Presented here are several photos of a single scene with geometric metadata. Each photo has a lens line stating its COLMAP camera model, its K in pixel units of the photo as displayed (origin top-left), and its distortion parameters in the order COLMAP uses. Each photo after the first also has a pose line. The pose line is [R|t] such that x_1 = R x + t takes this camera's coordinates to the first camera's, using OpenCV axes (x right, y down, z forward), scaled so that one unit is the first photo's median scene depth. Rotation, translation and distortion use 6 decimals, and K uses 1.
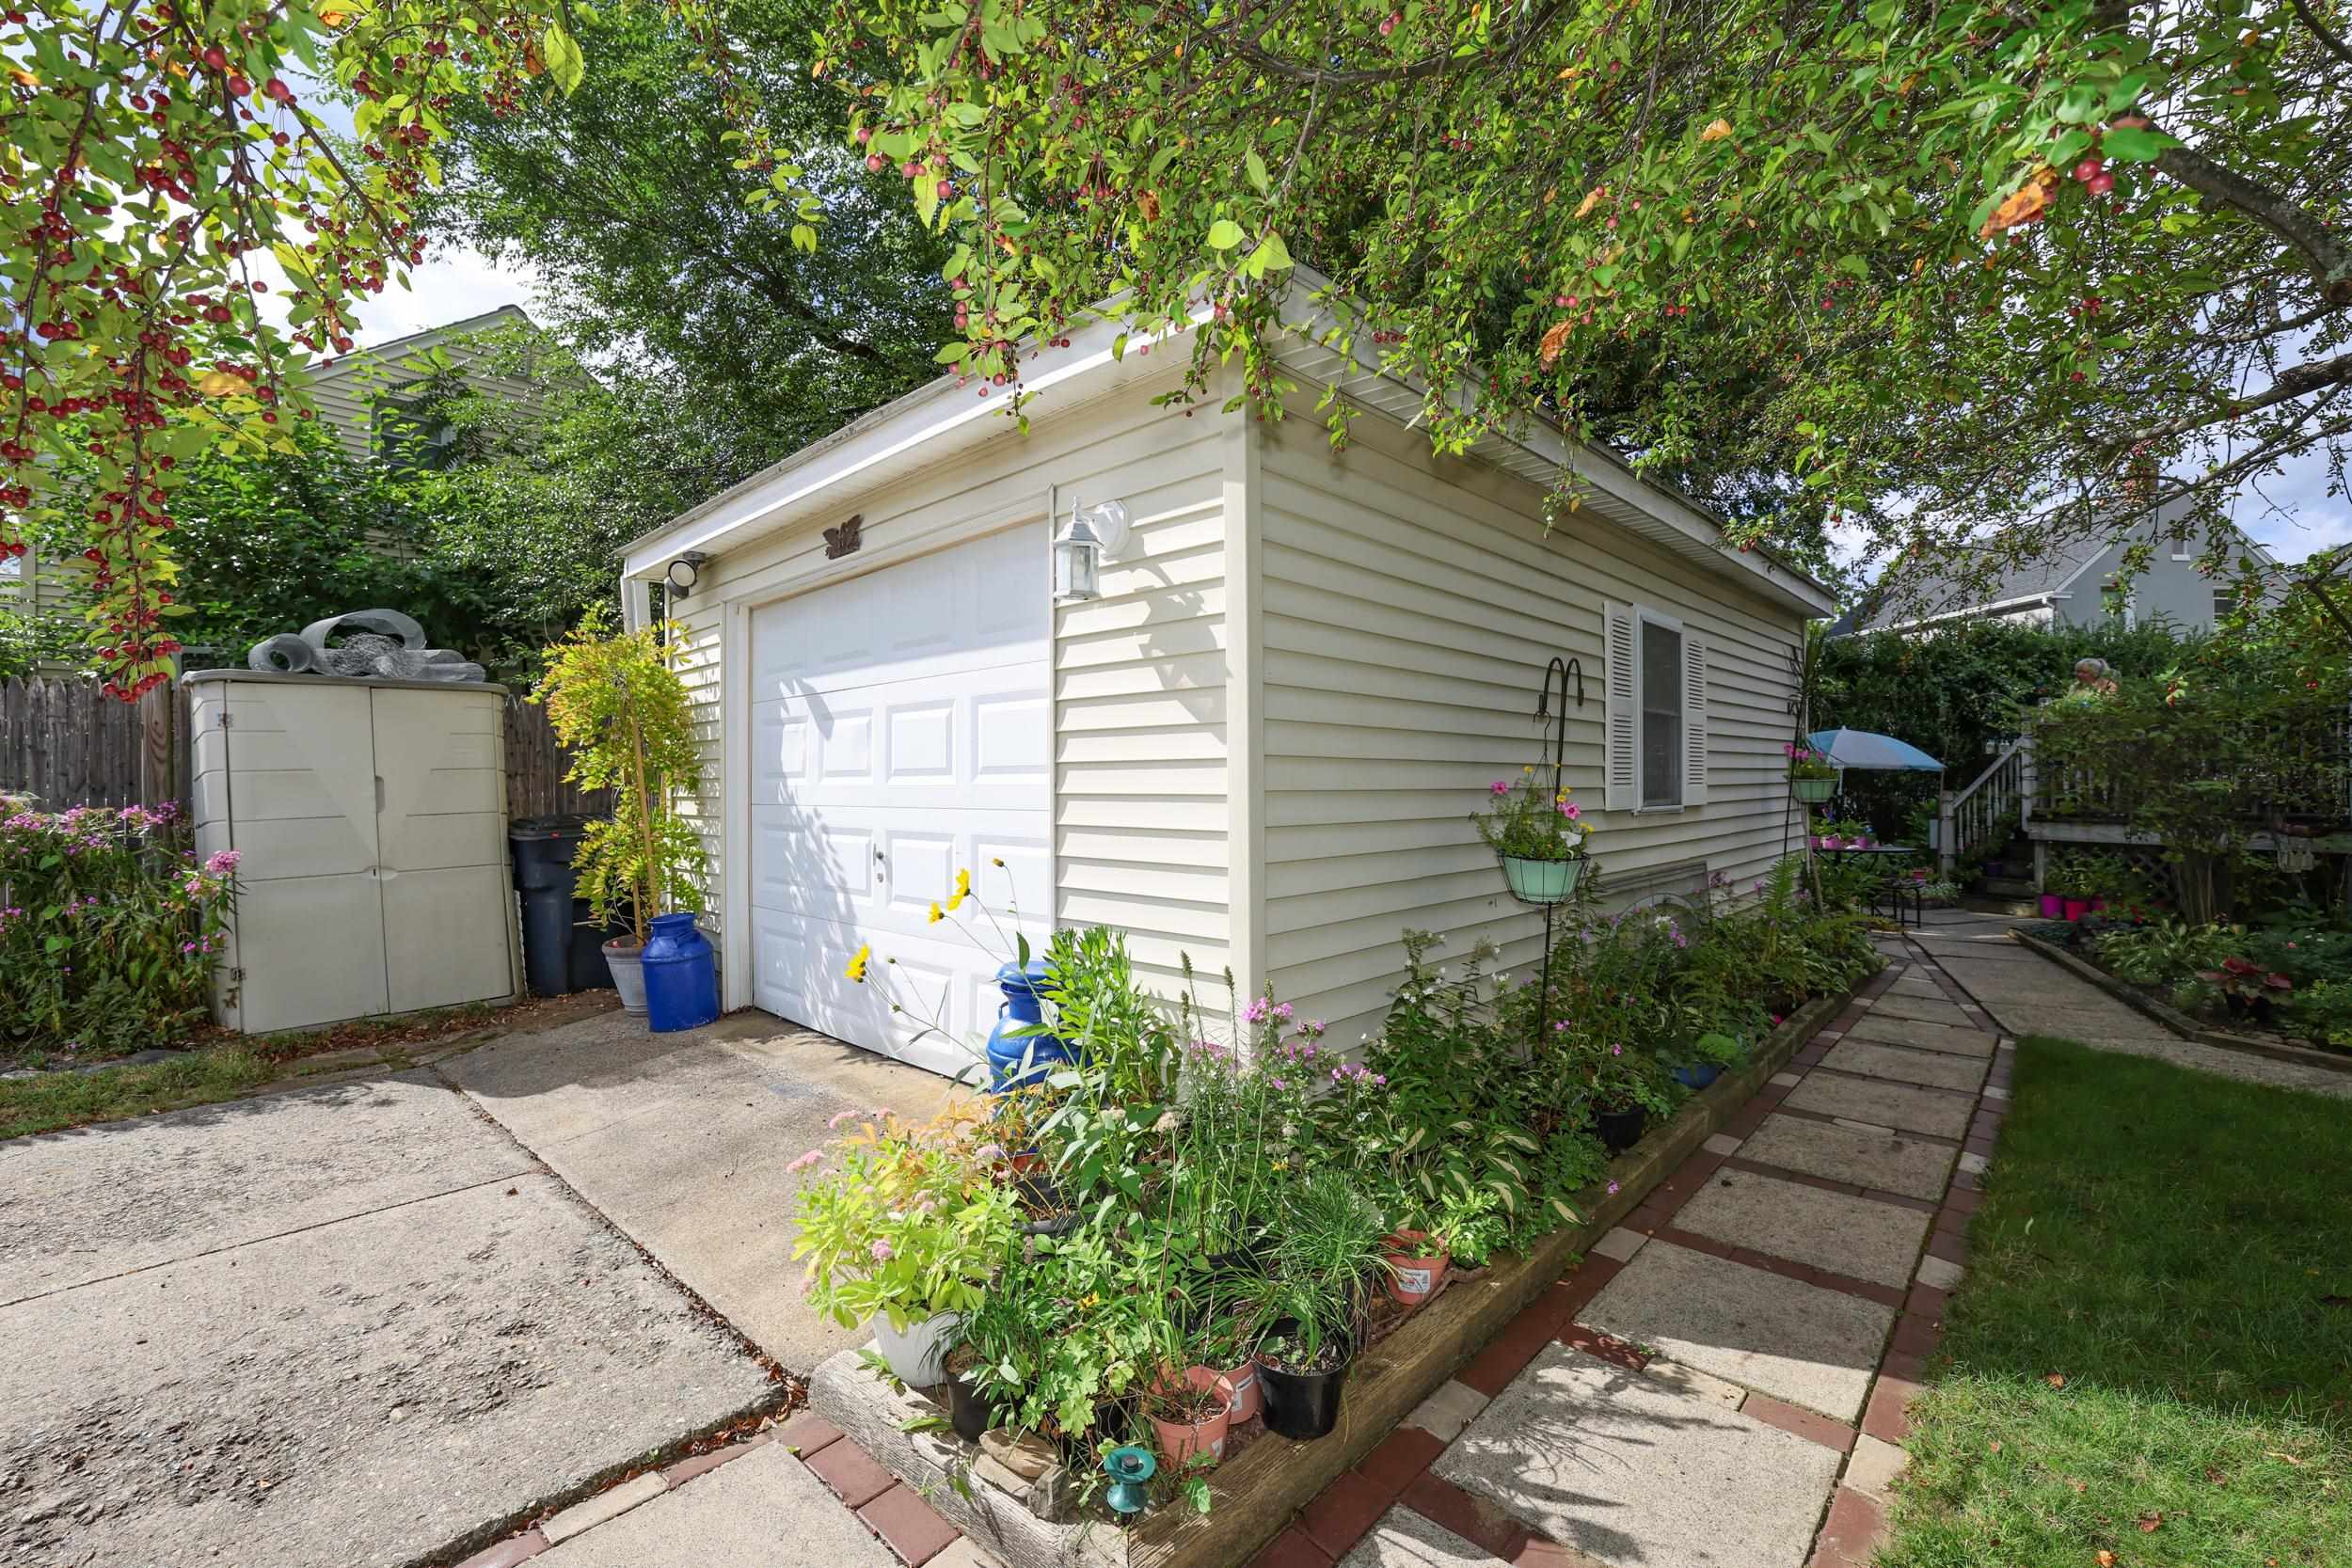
lens RADIAL K [[1004.7, 0, 1147.9], [0, 1004.7, 780.7], [0, 0, 1]] dist [-0.041037, 0.018436]
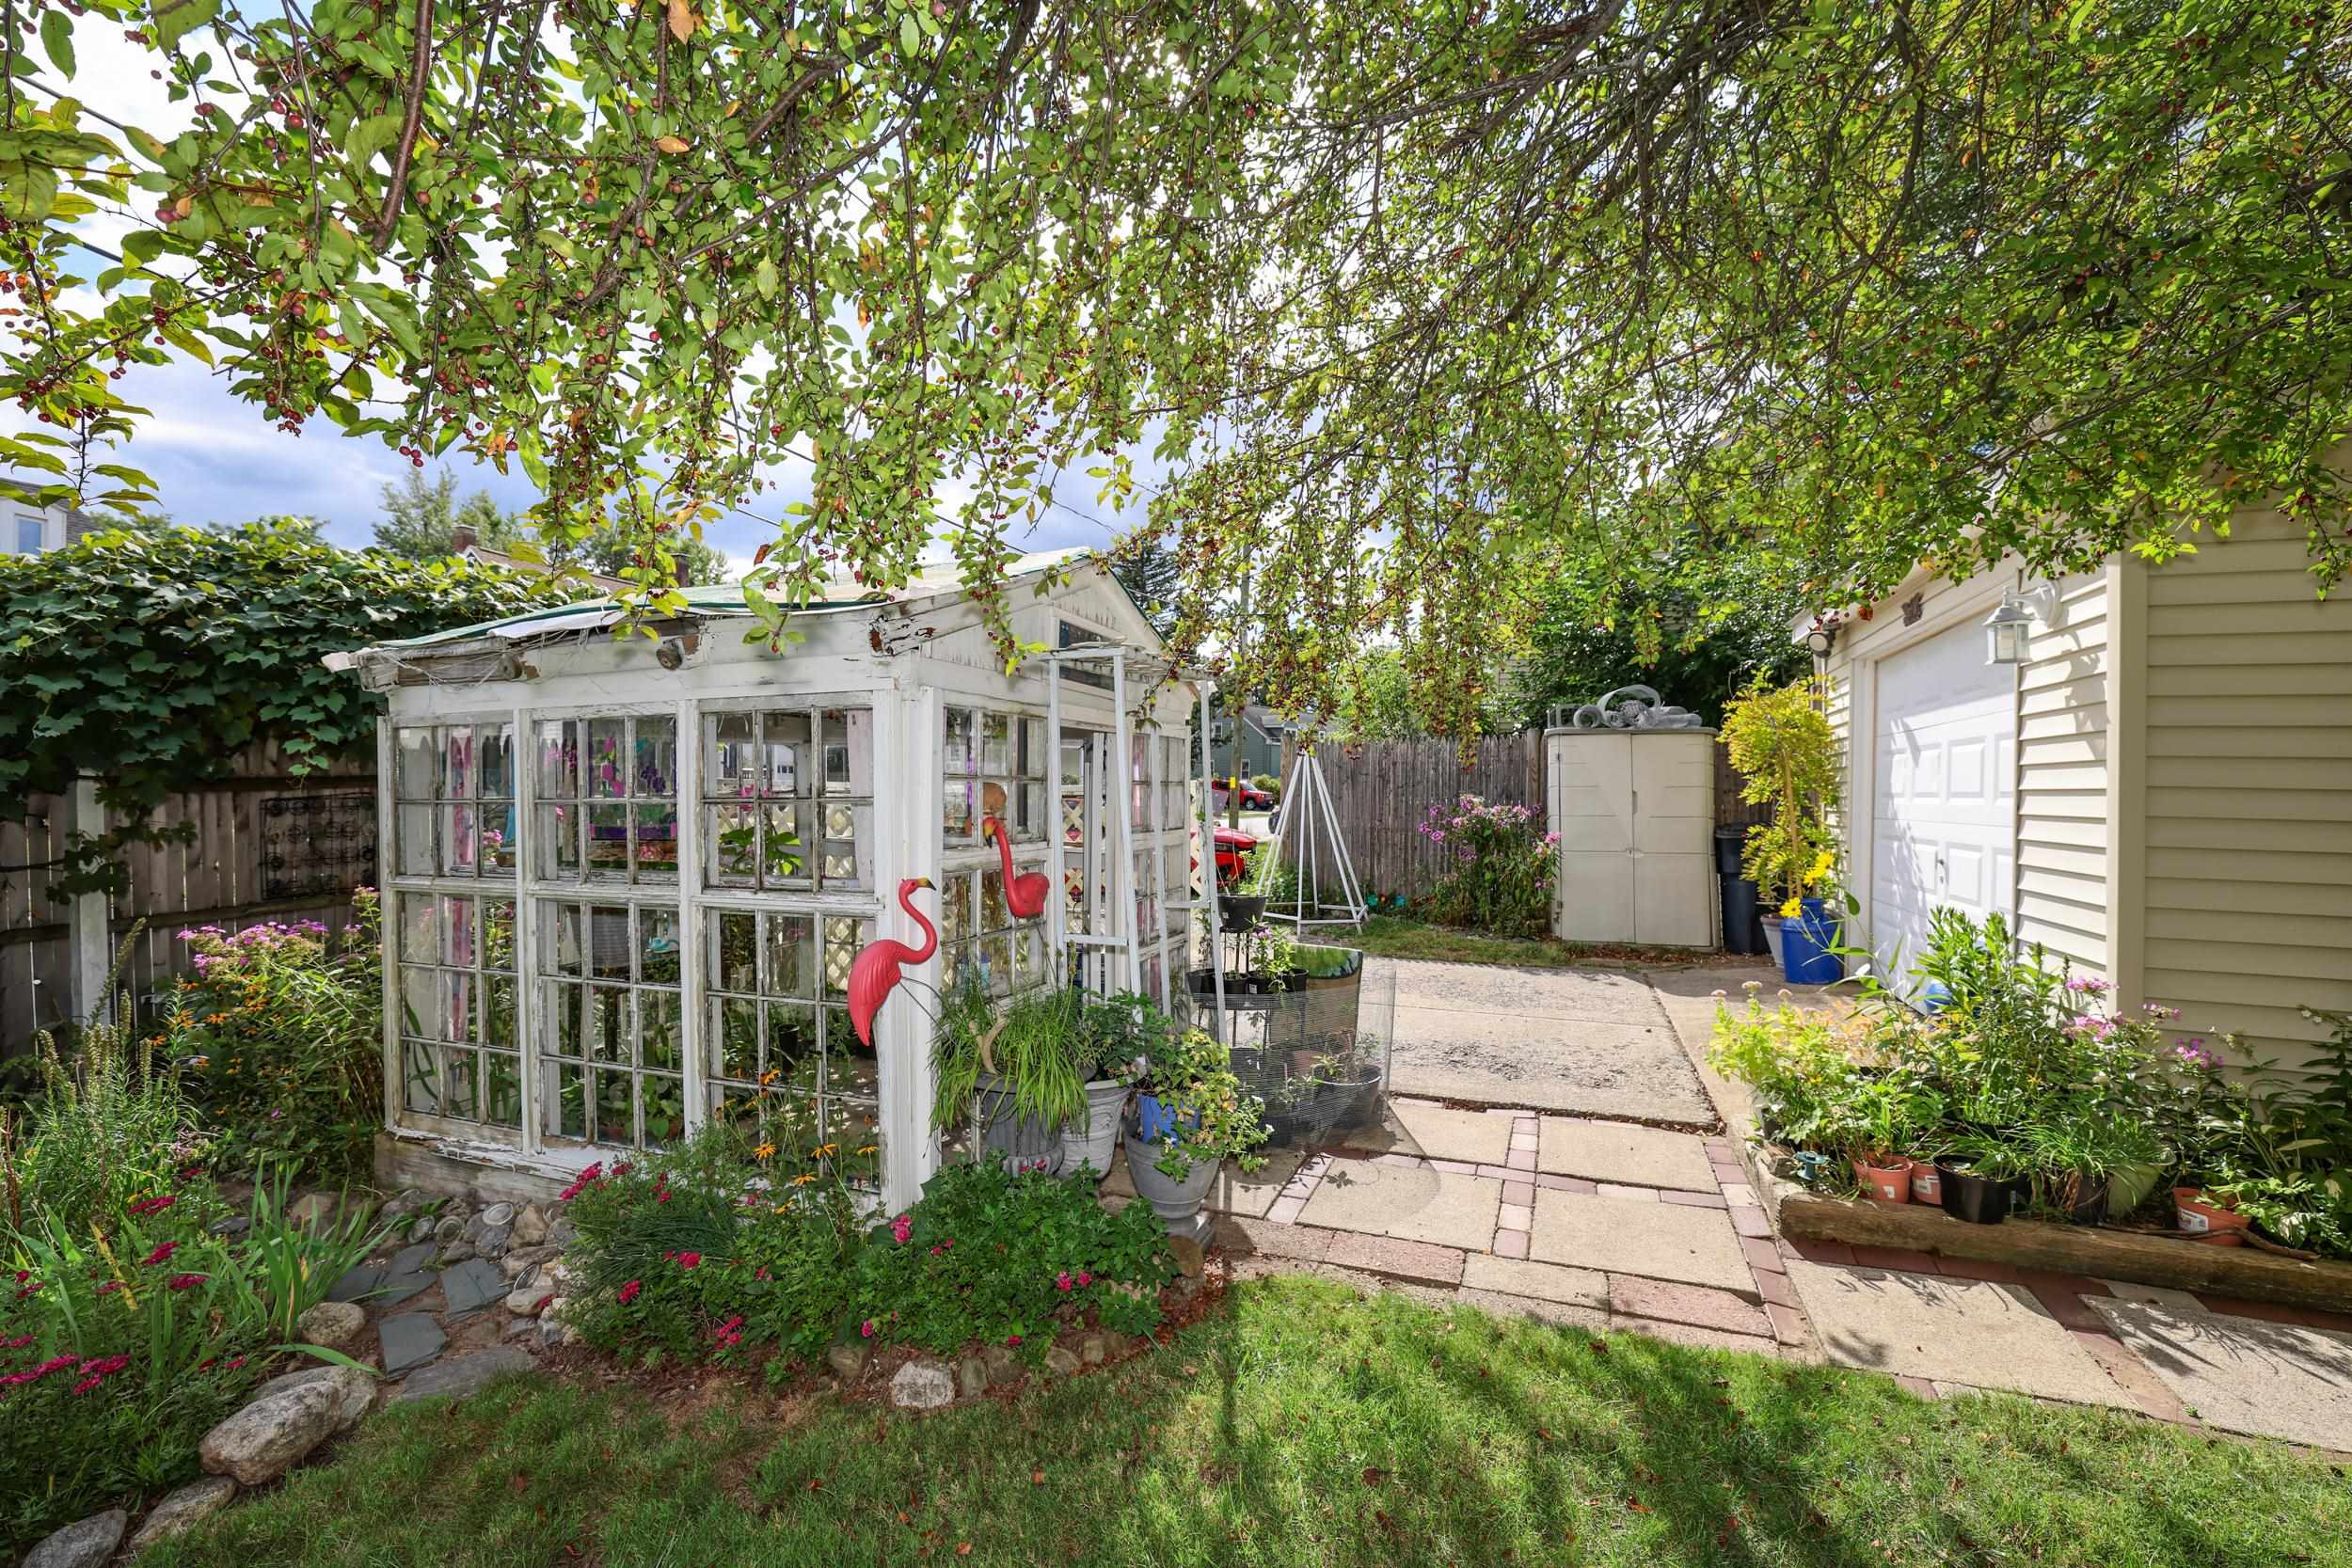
lens RADIAL K [[1024.4, 0, 1183.7], [0, 1024.4, 778.1], [0, 0, 1]] dist [-0.042655, 0.016690]
pose [[0.395130, 0.003996, -0.918616, 0.700707], [-0.019399, 0.999804, -0.003995, -0.007953], [0.918420, 0.019399, 0.395130, -0.491255]]
